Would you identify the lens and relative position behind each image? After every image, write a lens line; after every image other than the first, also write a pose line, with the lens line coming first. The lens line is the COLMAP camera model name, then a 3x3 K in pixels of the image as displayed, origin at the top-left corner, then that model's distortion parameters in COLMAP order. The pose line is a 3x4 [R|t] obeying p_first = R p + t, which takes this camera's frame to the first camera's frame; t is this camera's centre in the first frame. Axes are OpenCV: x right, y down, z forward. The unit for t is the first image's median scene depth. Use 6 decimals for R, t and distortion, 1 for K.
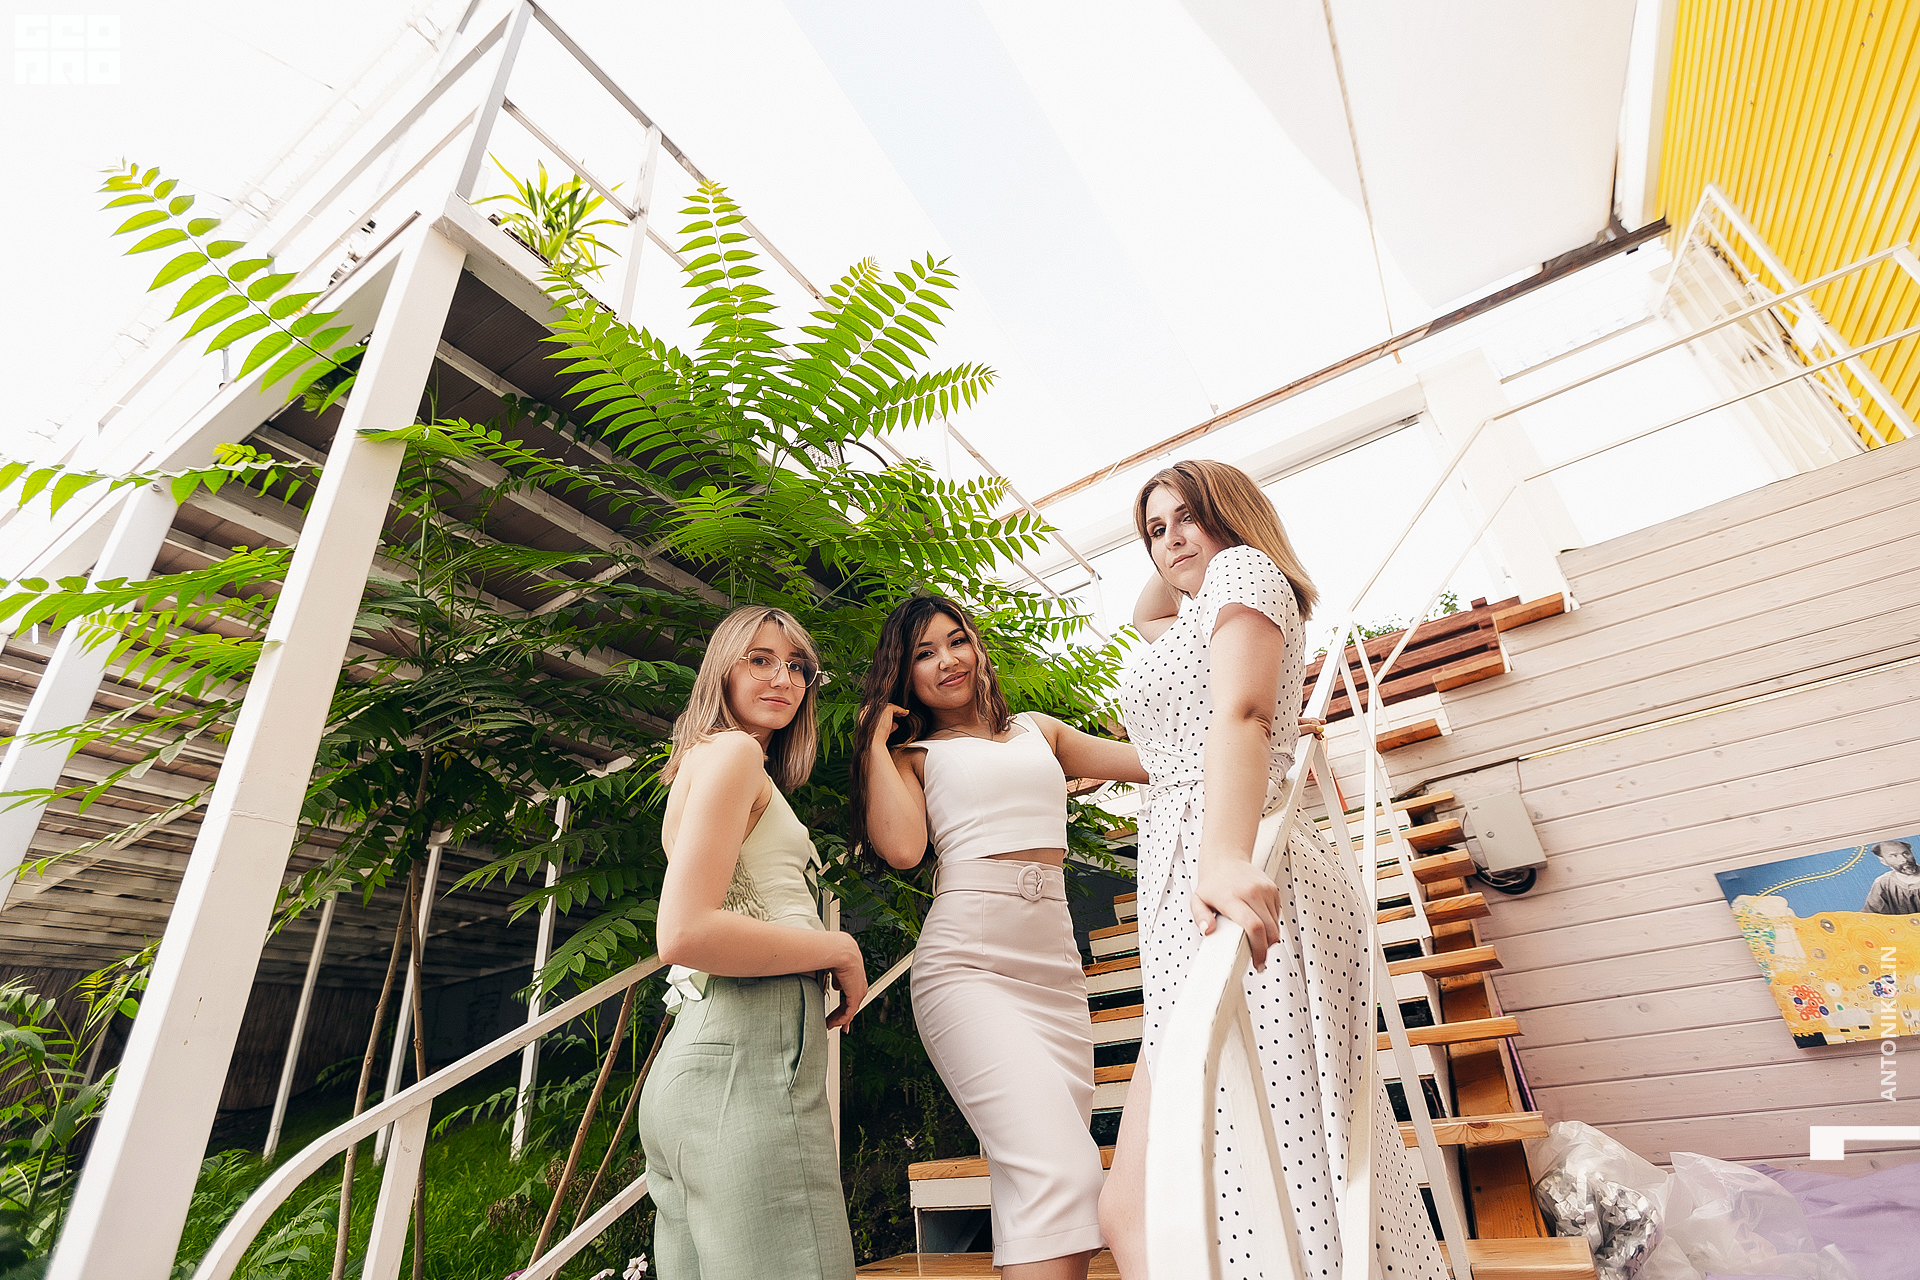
lens RADIAL K [[900.9, 0, 951.6], [0, 900.9, 634.4], [0, 0, 1]] dist [-0.035153, 0.009341]
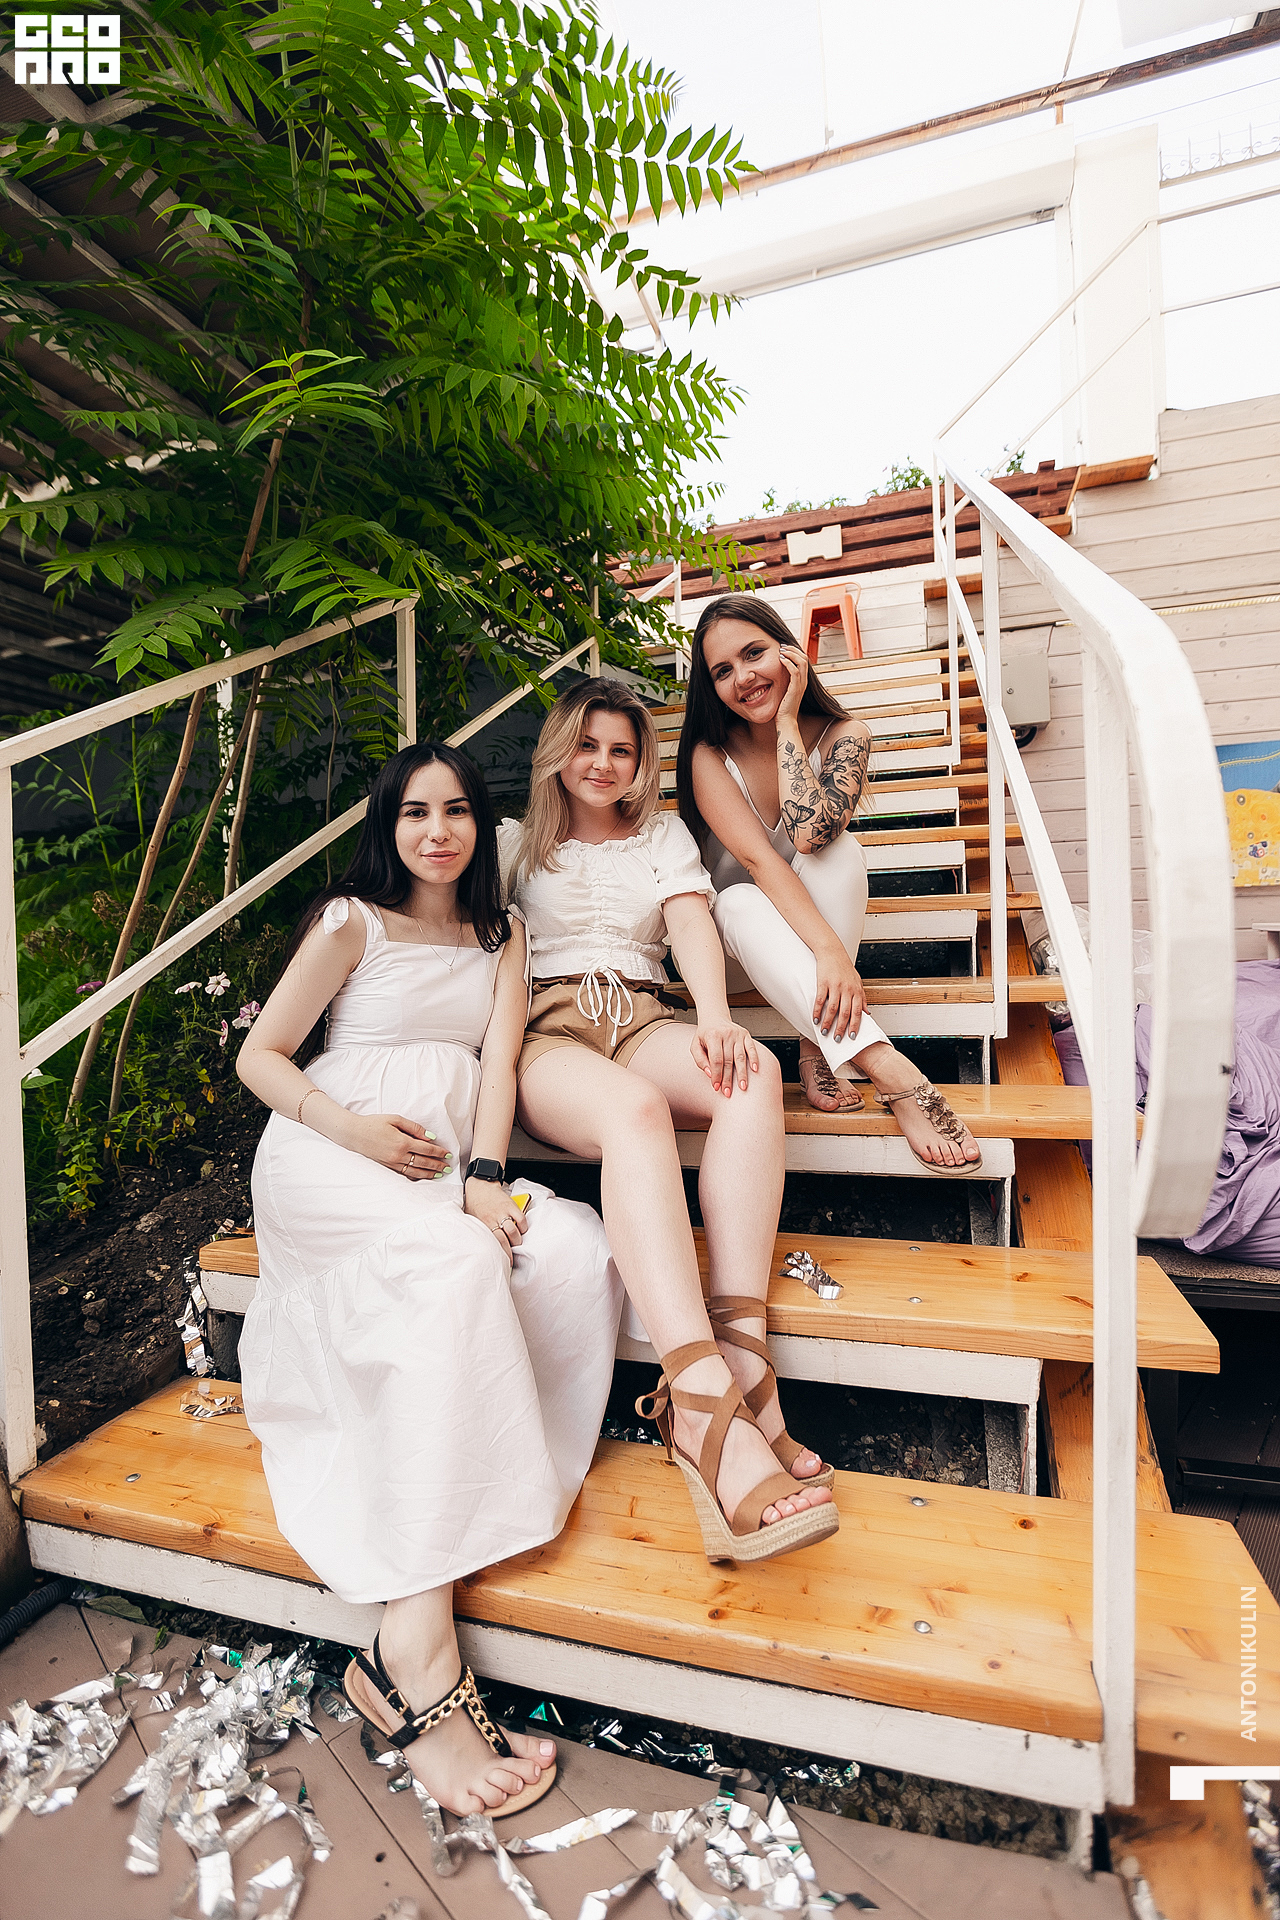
lens RADIAL K [[900.9, 0, 635.6], [0, 900.9, 982.6], [0, 0, 1]] dist [-0.035153, 0.009341]
pose [[0.962635, 0.036117, 0.268384, -0.114020], [-0.167391, 0.858415, 0.484876, 0.094215], [-0.212872, -0.511683, 0.832386, 0.035716]]
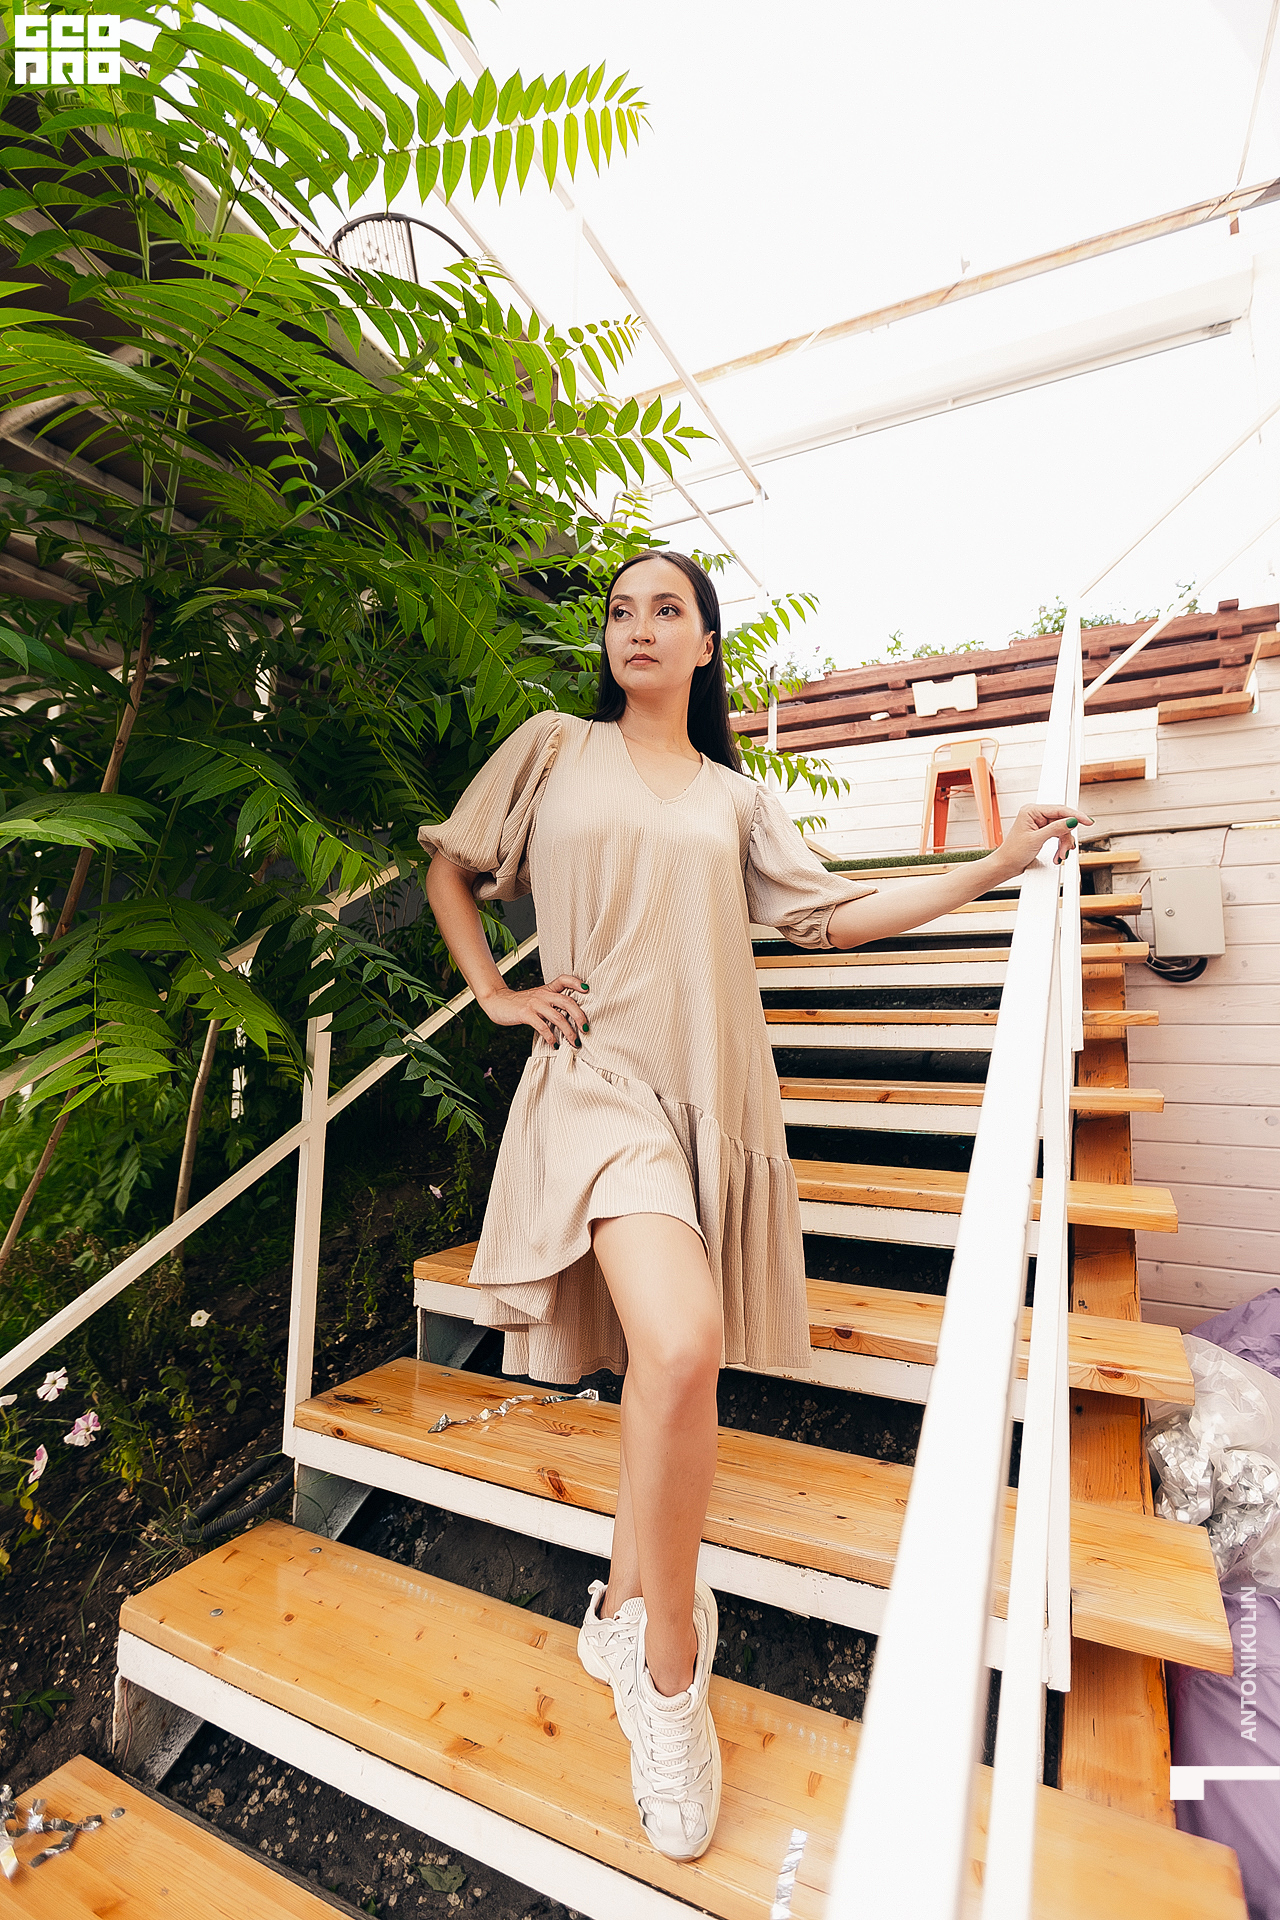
lens RADIAL K [[954.9, 0, 645.1], [0, 954.9, 946.2], [0, 0, 1]] dist [-0.040163, 0.010323]
pose [[0.989951, 0.099803, 0.100180, 0.036451], [-0.131877, 0.907283, 0.399308, -0.041840], [-0.051040, -0.408506, 0.911327, 0.233129]]
